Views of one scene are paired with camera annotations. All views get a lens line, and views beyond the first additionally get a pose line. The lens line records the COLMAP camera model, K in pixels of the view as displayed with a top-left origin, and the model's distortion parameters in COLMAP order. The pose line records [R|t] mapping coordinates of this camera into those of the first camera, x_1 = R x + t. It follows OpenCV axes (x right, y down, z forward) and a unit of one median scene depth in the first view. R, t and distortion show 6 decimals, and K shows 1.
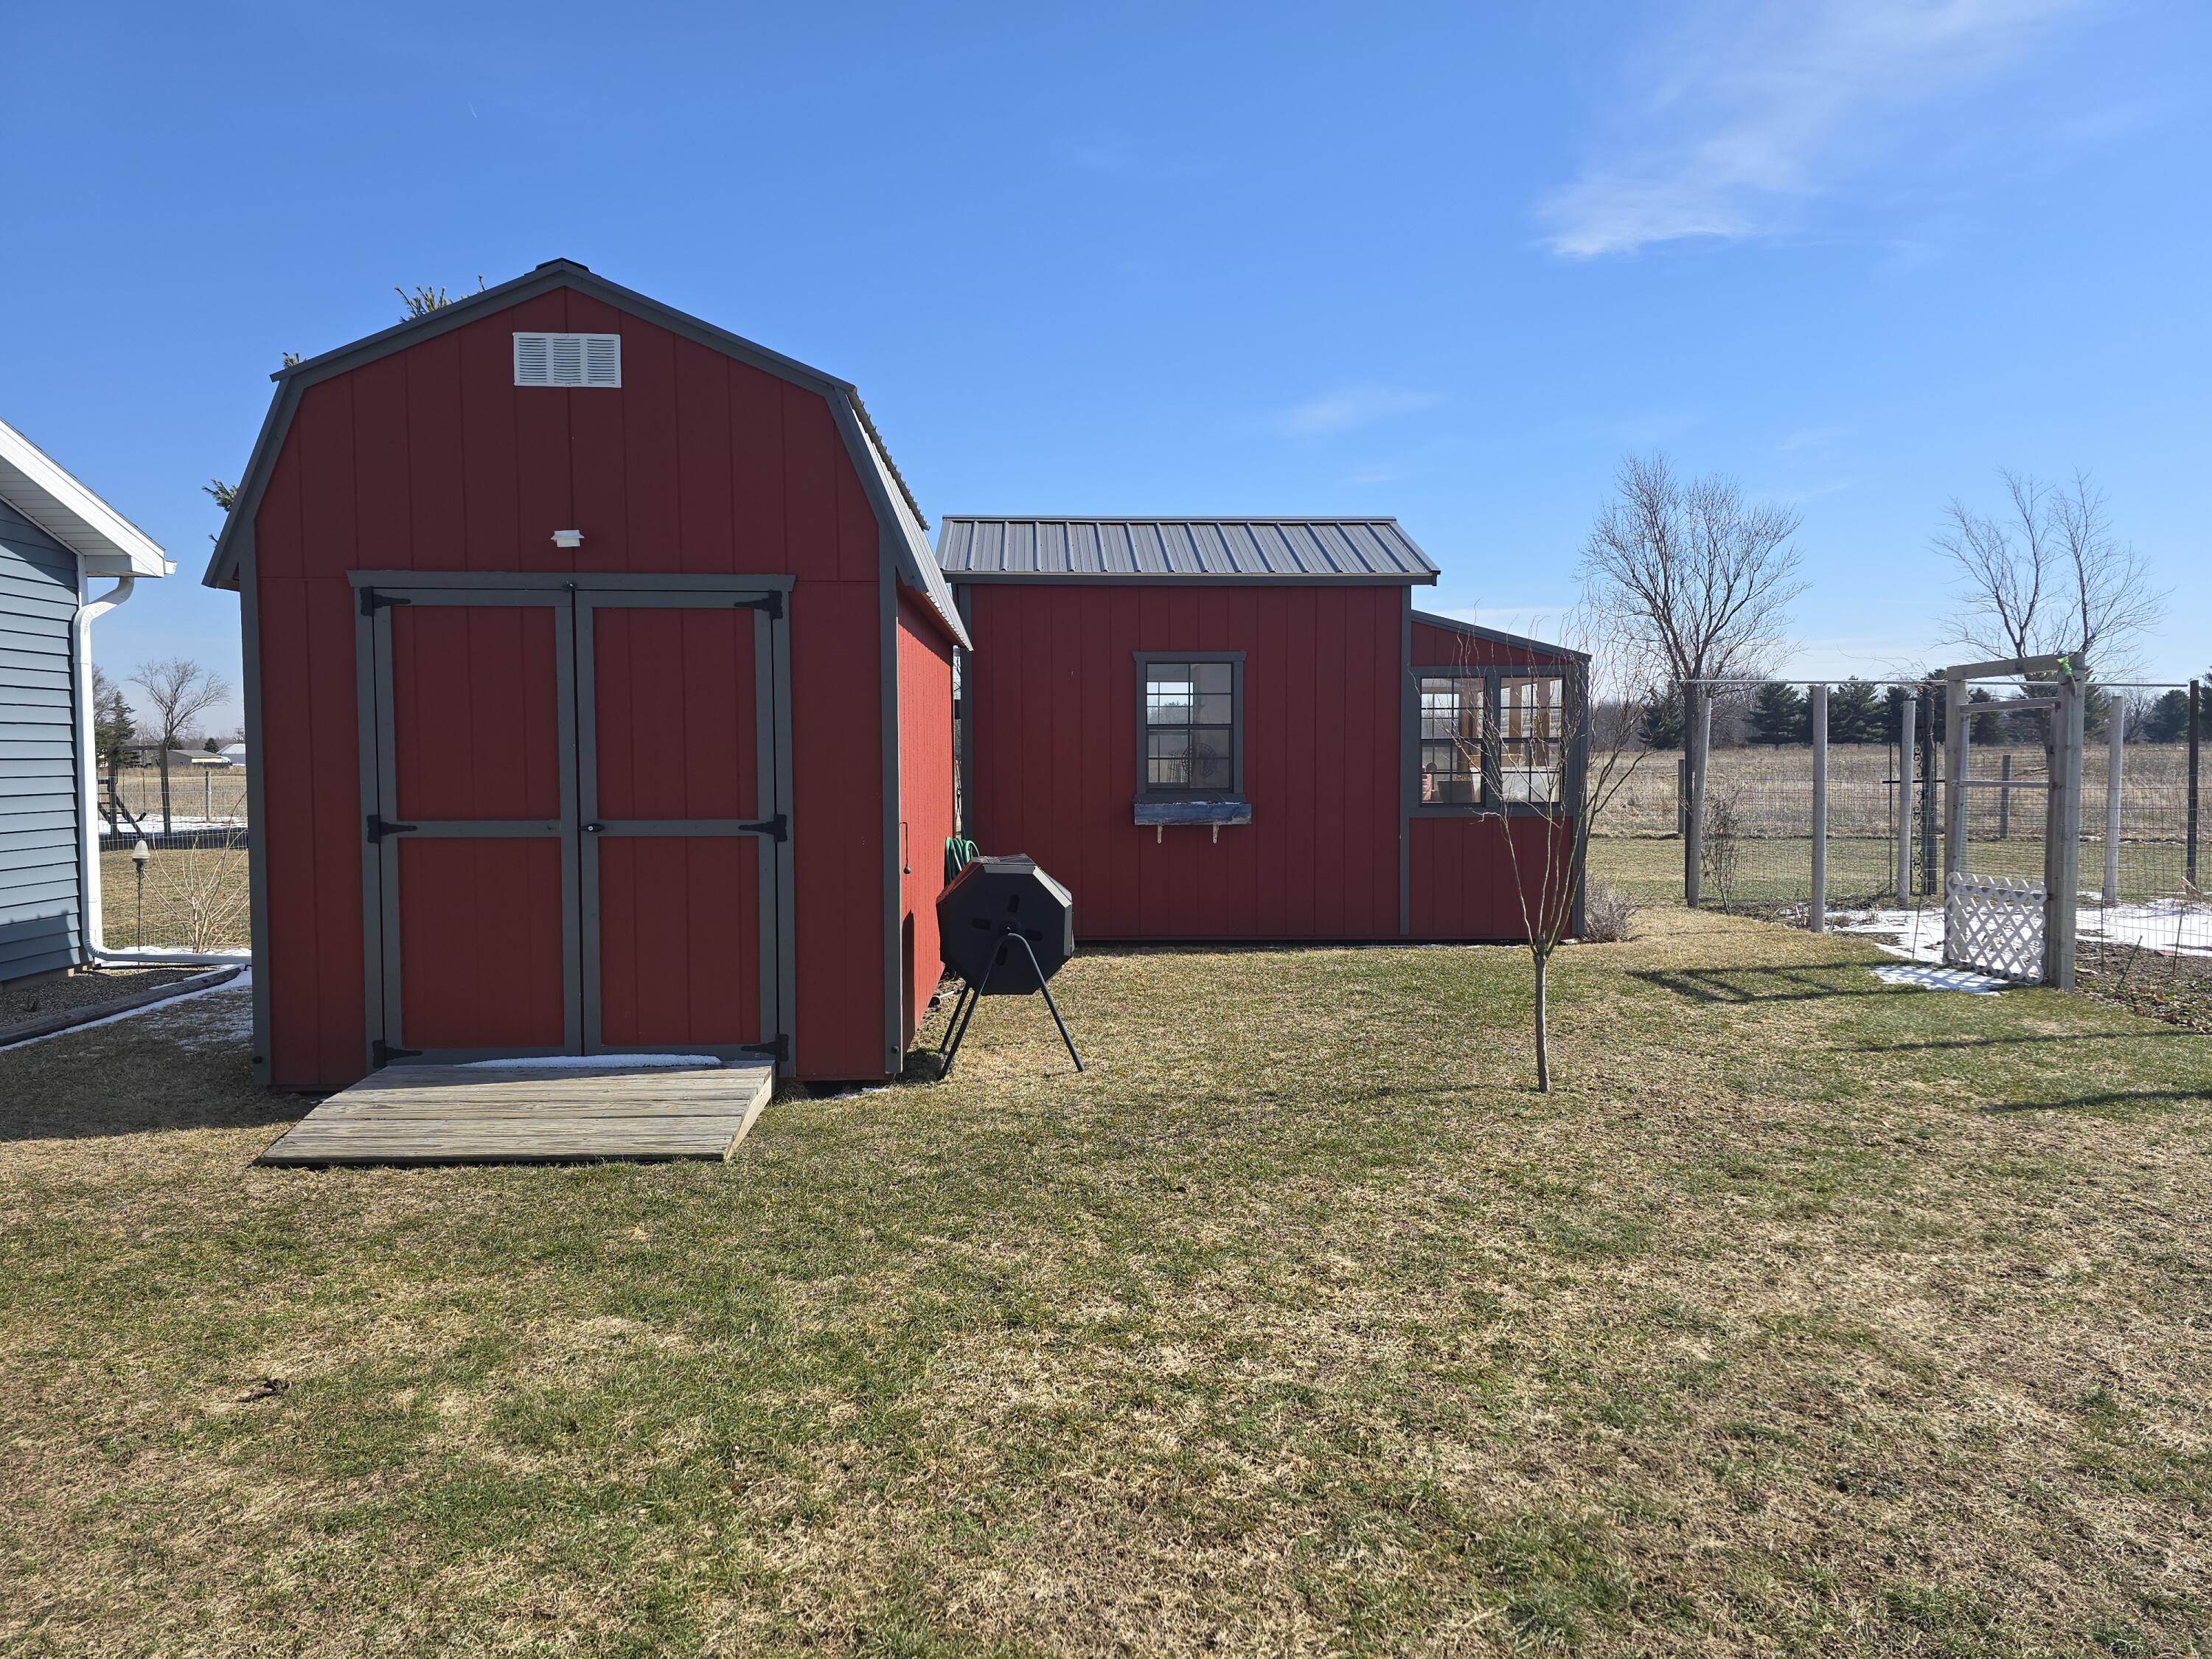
lens RADIAL K [[1467.7, 0, 1104.9], [0, 1467.7, 814.0], [0, 0, 1]] dist [0.094145, -0.094244]
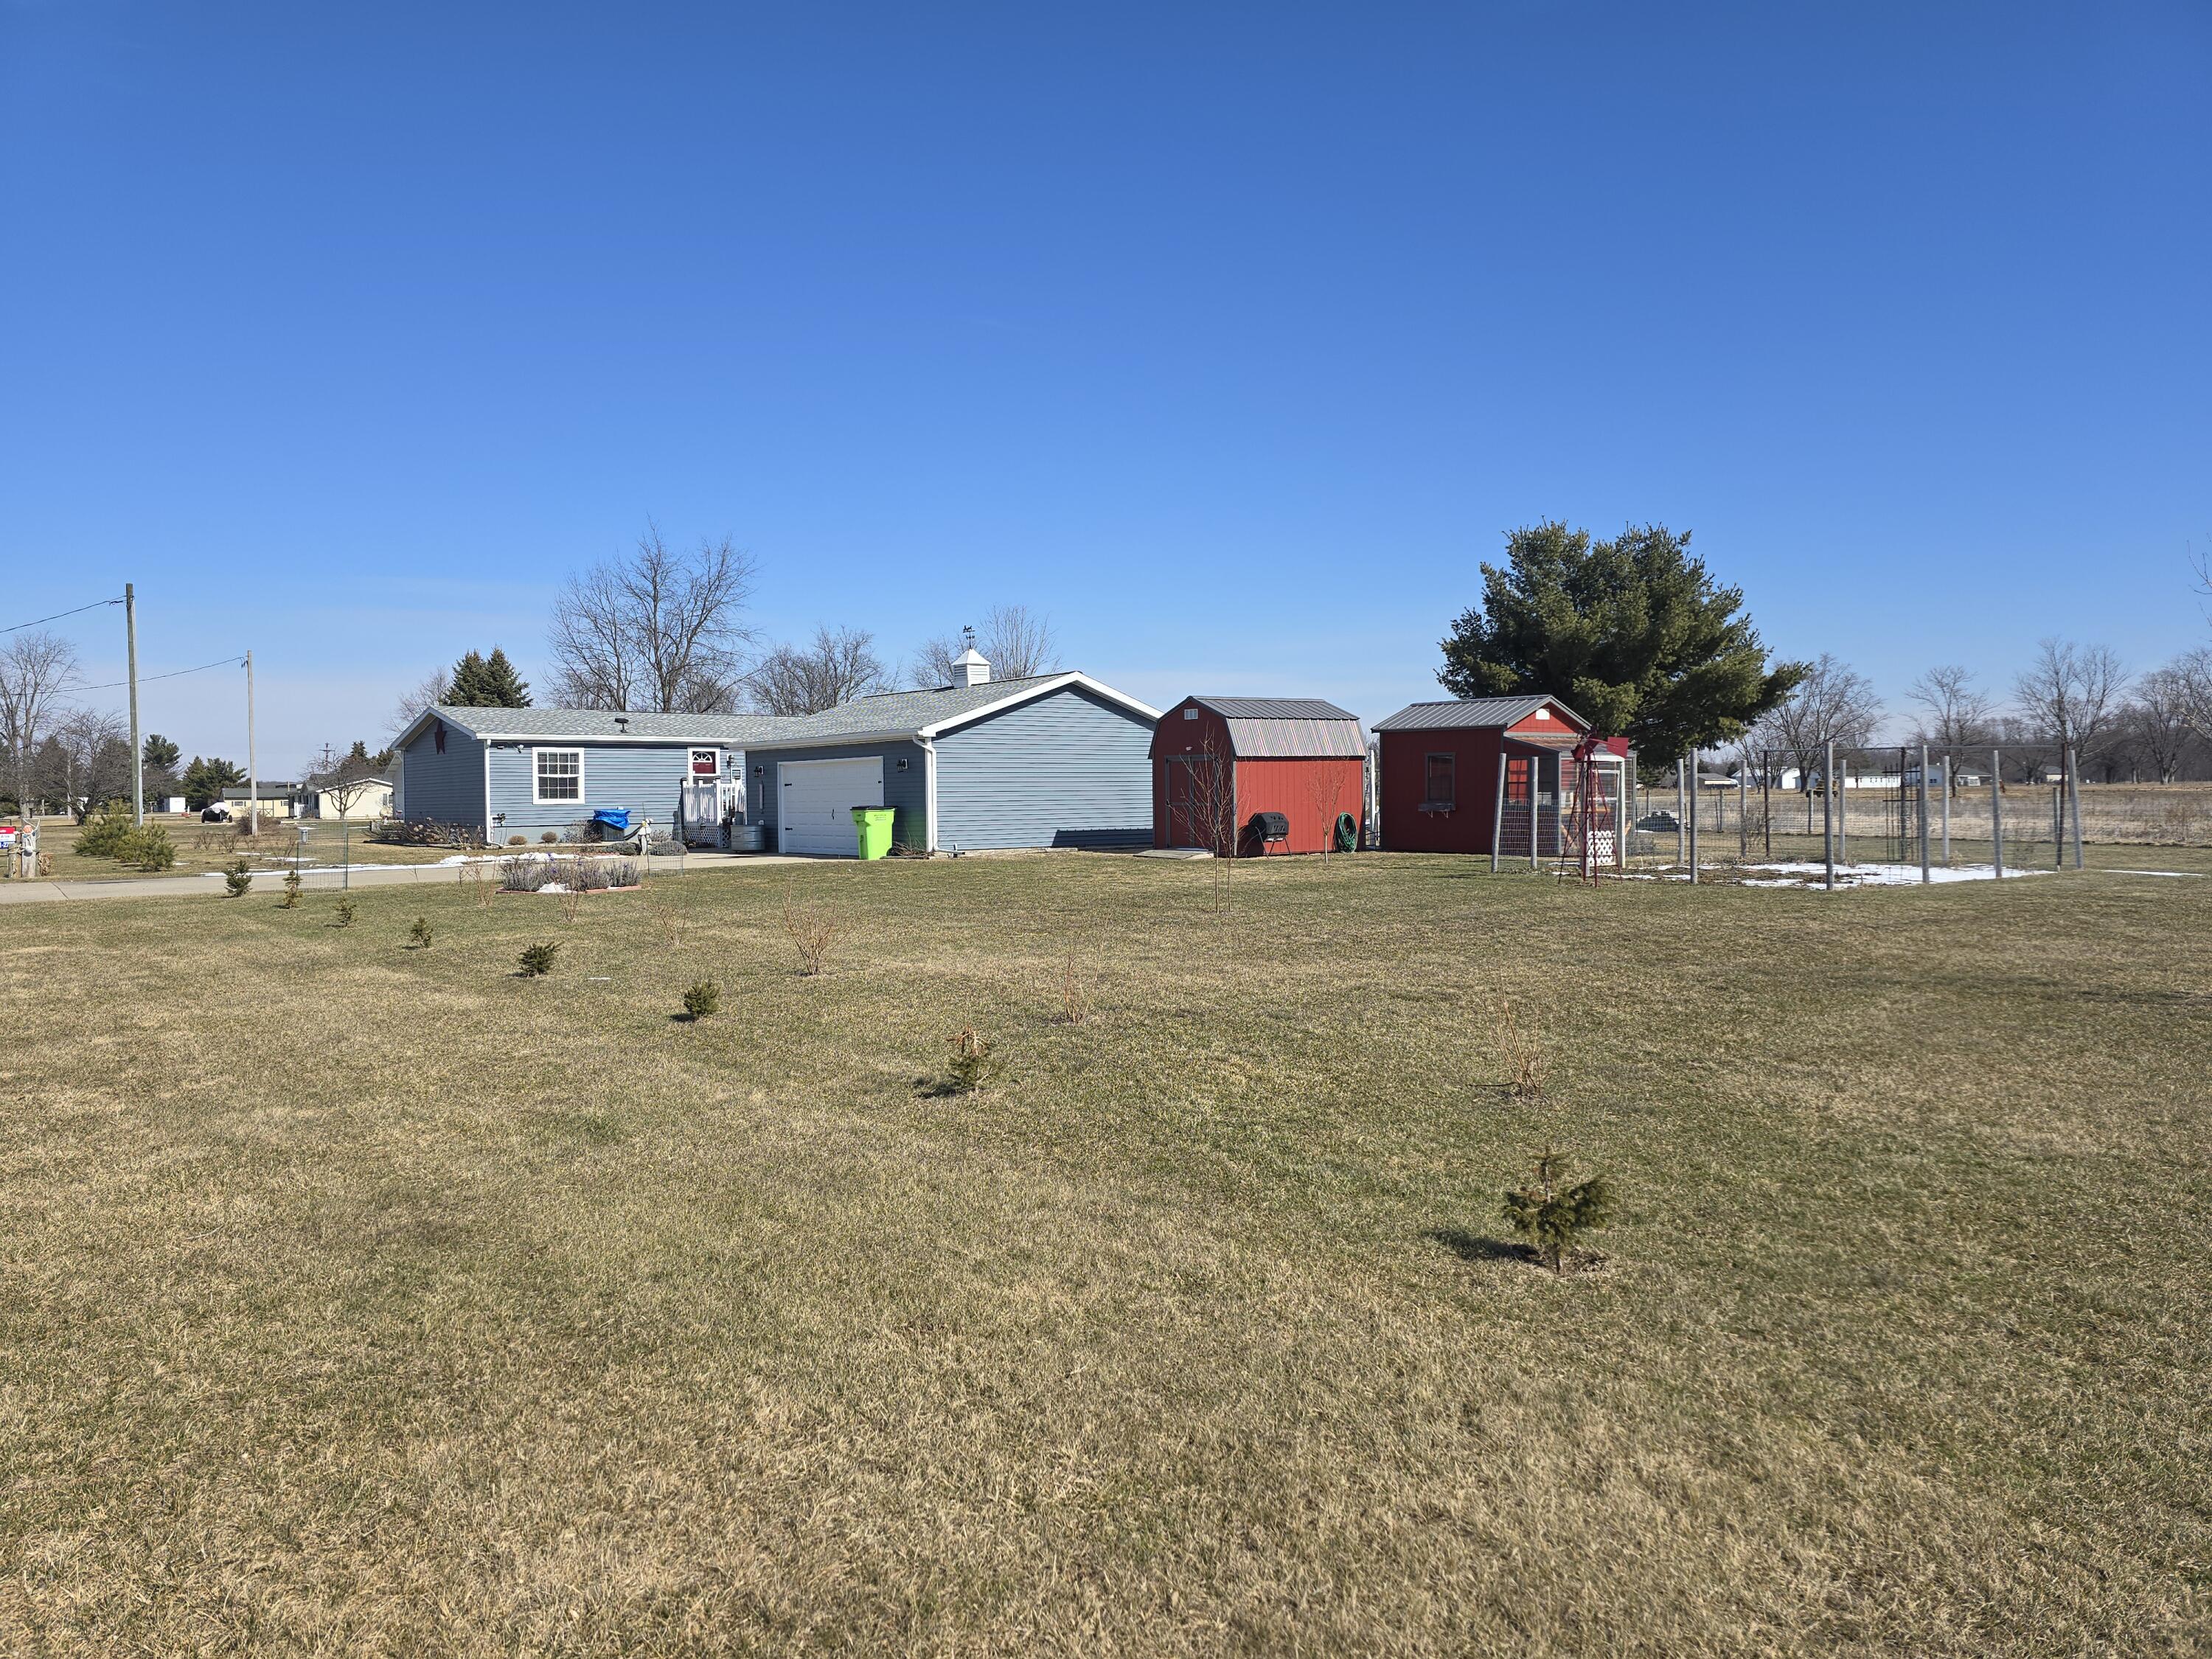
lens RADIAL K [[1467.7, 0, 1104.9], [0, 1467.7, 814.0], [0, 0, 1]] dist [0.094145, -0.094244]
pose [[0.570159, 0.015971, -0.821379, 3.597480], [-0.027129, 0.999632, 0.000605, 0.048065], [0.821086, 0.021938, 0.570382, -2.111943]]
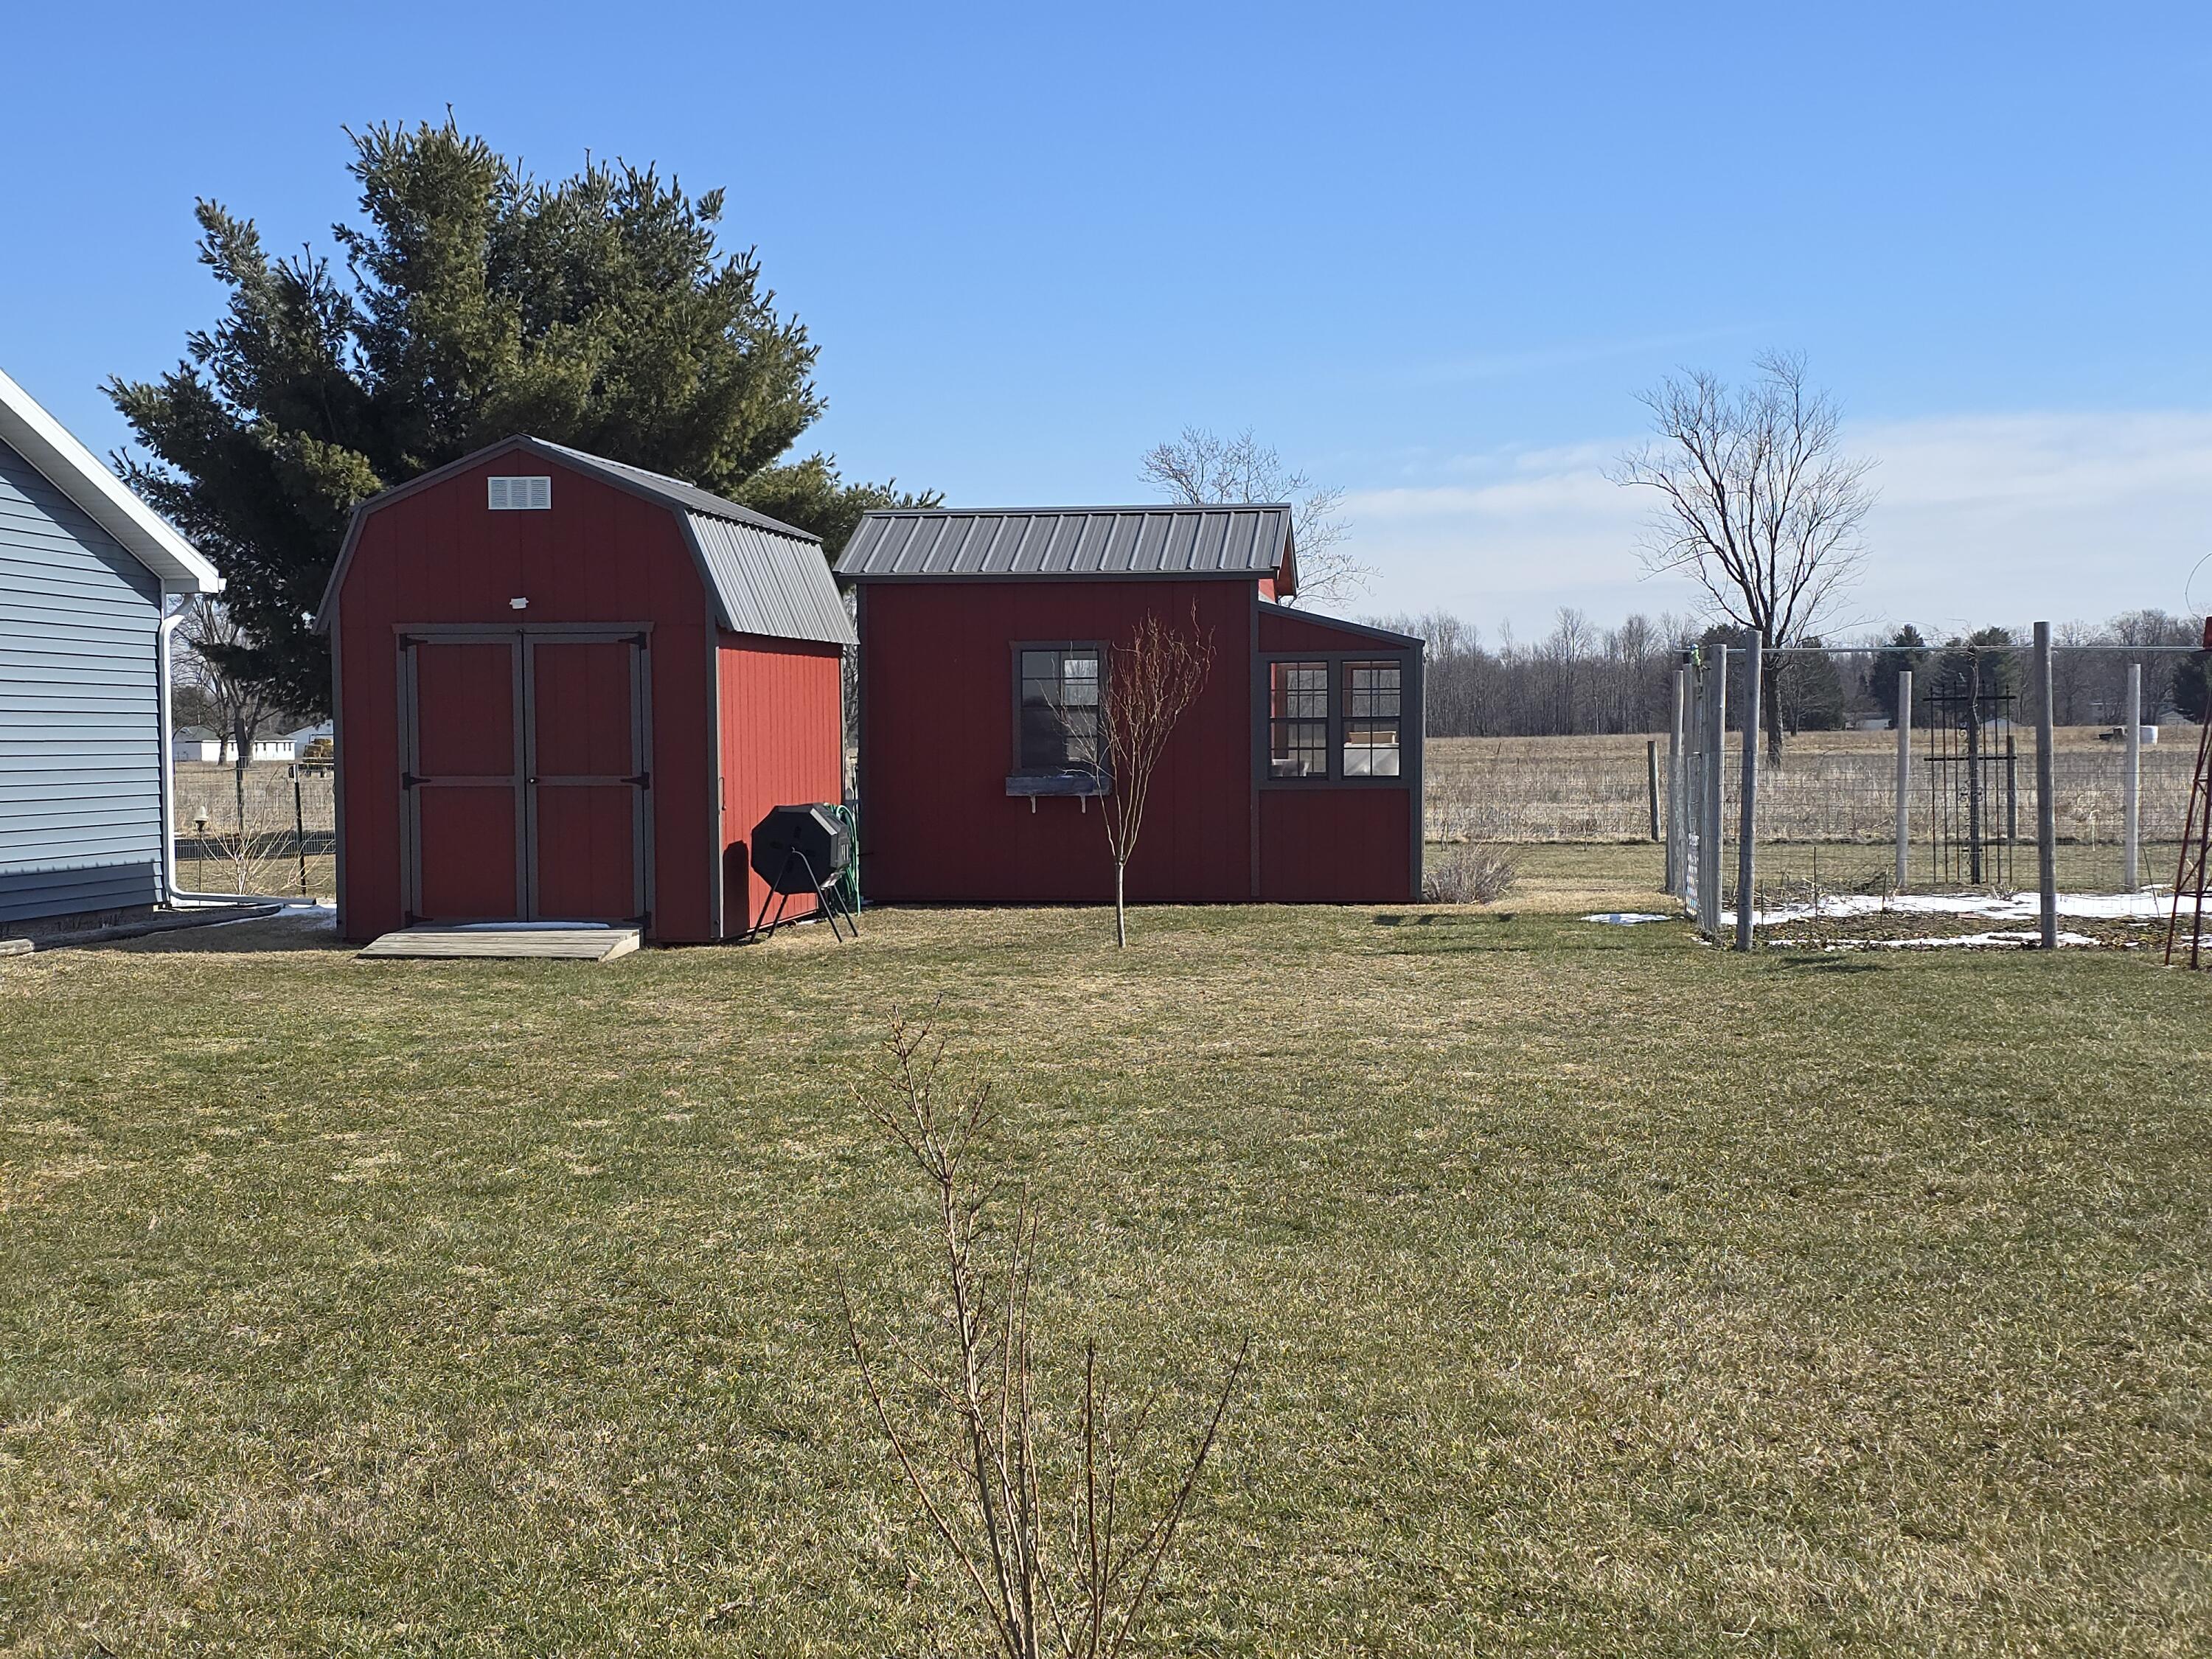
lens RADIAL K [[2898.8, 0, 1086.6], [0, 2898.8, 839.0], [0, 0, 1]] dist [0.225657, -0.576613]
pose [[0.984658, 0.001943, -0.174485, 0.788582], [-0.002715, 0.999988, -0.004186, 0.083303], [0.174474, 0.004595, 0.984651, -1.989777]]
